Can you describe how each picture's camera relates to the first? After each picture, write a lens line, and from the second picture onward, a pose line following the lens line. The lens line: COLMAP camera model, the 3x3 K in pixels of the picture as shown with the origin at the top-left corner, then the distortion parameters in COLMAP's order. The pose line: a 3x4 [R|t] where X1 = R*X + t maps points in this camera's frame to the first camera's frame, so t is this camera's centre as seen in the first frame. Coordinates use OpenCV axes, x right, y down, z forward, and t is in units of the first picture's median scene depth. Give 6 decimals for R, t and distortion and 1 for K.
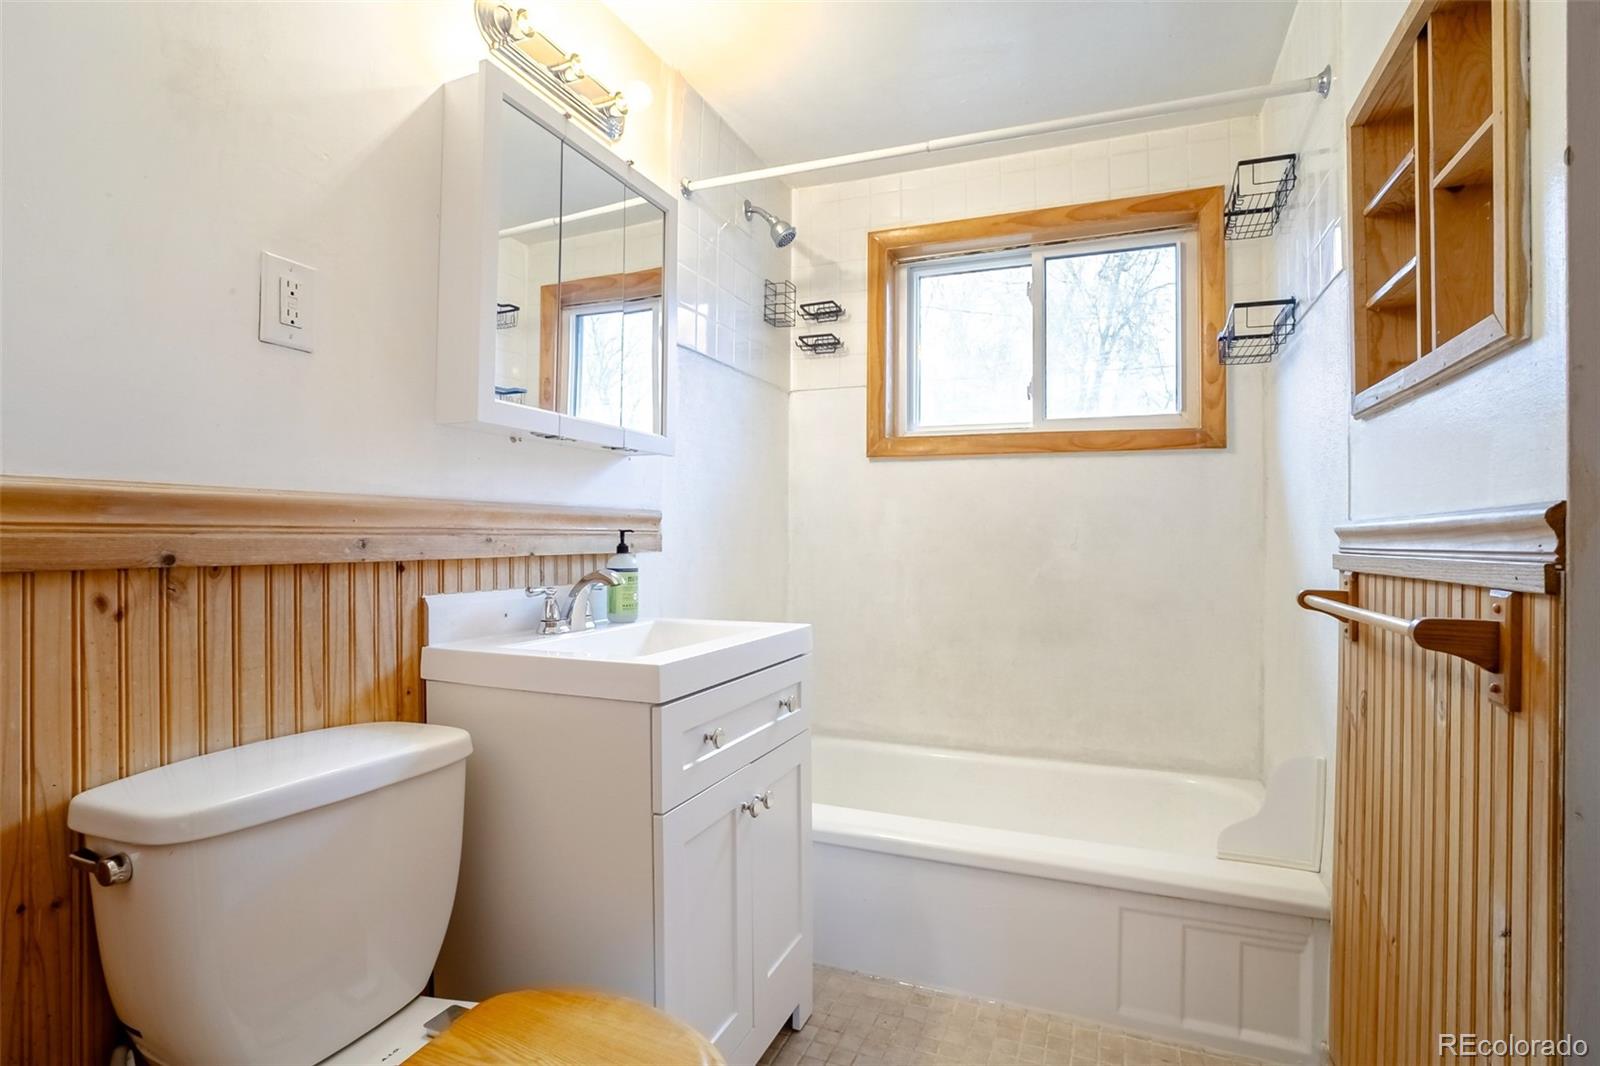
lens RADIAL K [[805.6, 0, 801.7], [0, 805.6, 530.1], [0, 0, 1]] dist [-0.070232, 0.043489]
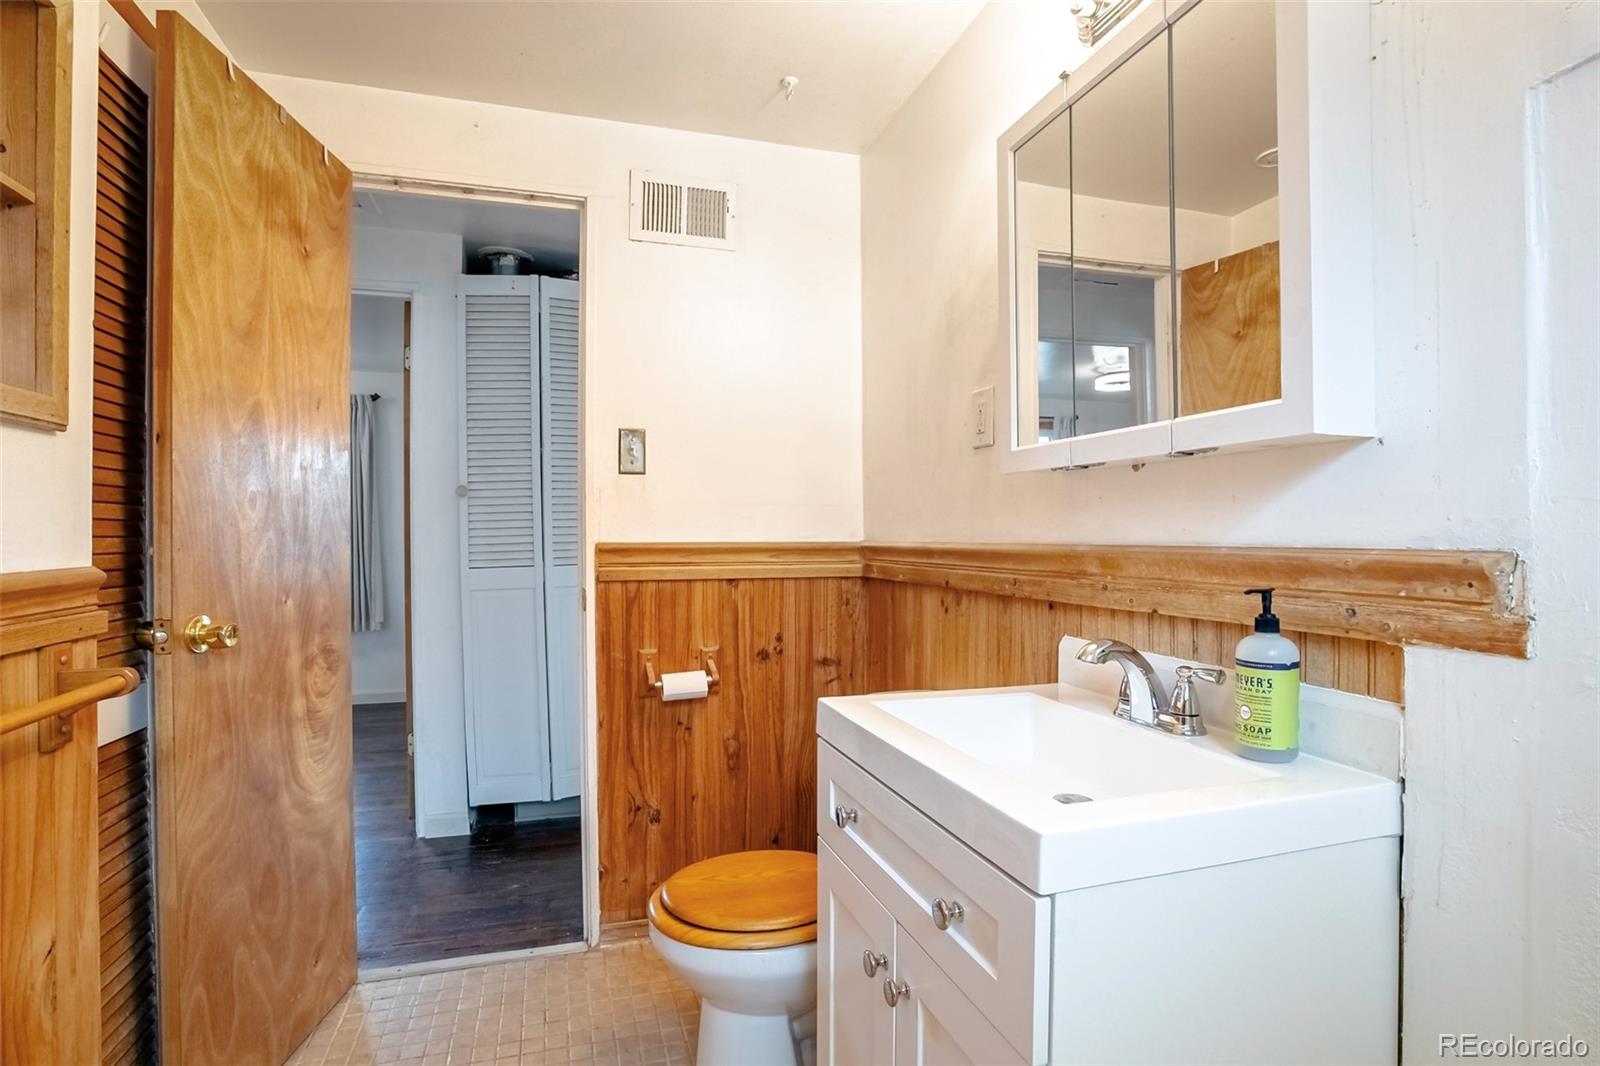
lens RADIAL K [[778.8, 0, 753.9], [0, 778.8, 538.8], [0, 0, 1]] dist [-0.075502, 0.013949]
pose [[-0.801397, -0.007713, -0.598083, 0.537430], [-0.004328, 0.999965, -0.007096, -0.042565], [0.598117, -0.003098, -0.801403, 1.782386]]
